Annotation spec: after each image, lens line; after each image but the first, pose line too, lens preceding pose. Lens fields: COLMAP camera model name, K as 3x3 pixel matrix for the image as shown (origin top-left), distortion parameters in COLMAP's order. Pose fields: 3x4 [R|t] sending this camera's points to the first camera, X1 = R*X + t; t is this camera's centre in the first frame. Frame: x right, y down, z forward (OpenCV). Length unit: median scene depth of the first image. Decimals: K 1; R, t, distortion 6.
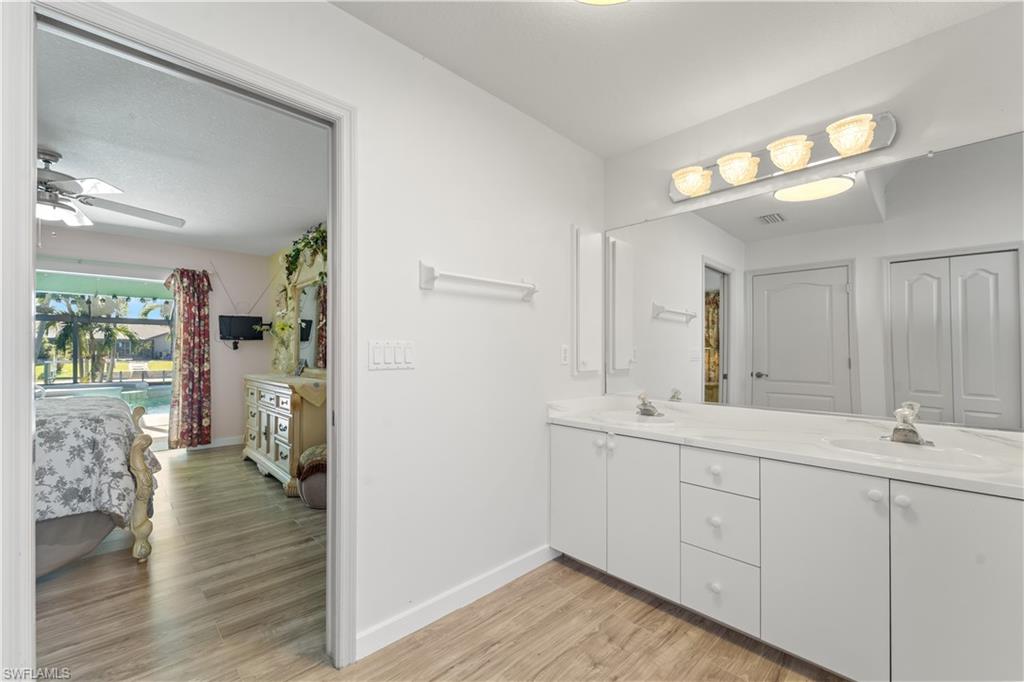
lens RADIAL K [[418.6, 0, 510.8], [0, 418.6, 344.1], [0, 0, 1]] dist [-0.001273, -0.000861]
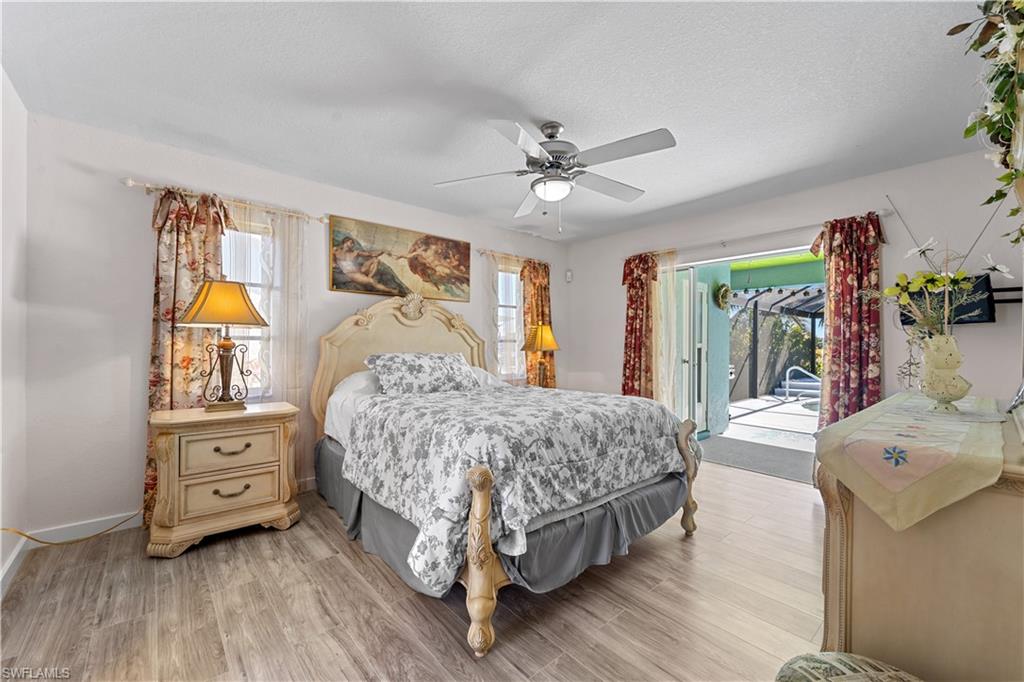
lens RADIAL K [[410.7, 0, 511.6], [0, 410.7, 346.4], [0, 0, 1]] dist [0.000285, -0.000034]
pose [[-0.053621, 0.005438, -0.998547, -0.110341], [0.008952, 0.999948, 0.004965, 0.010924], [0.998521, -0.008673, -0.053667, 0.521246]]
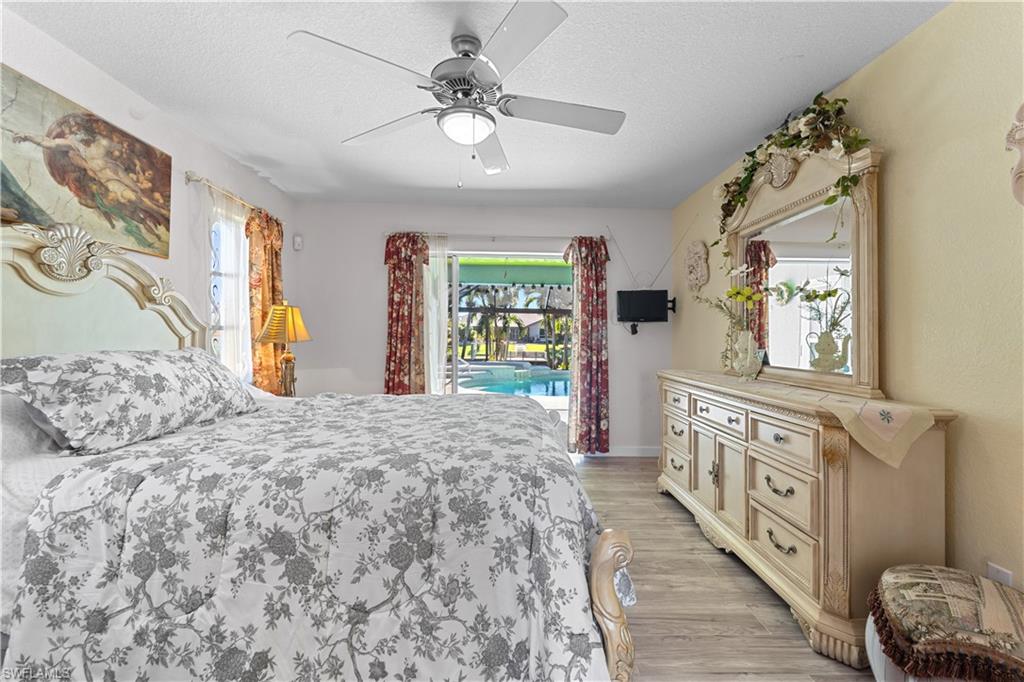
lens RADIAL K [[416.3, 0, 512.5], [0, 416.3, 331.0], [0, 0, 1]] dist [-0.001263, -0.000291]
pose [[0.736616, 0.001422, -0.676310, -0.323304], [-0.001319, 0.999999, 0.000666, 0.007237], [0.676310, 0.000402, 0.736617, 0.298206]]
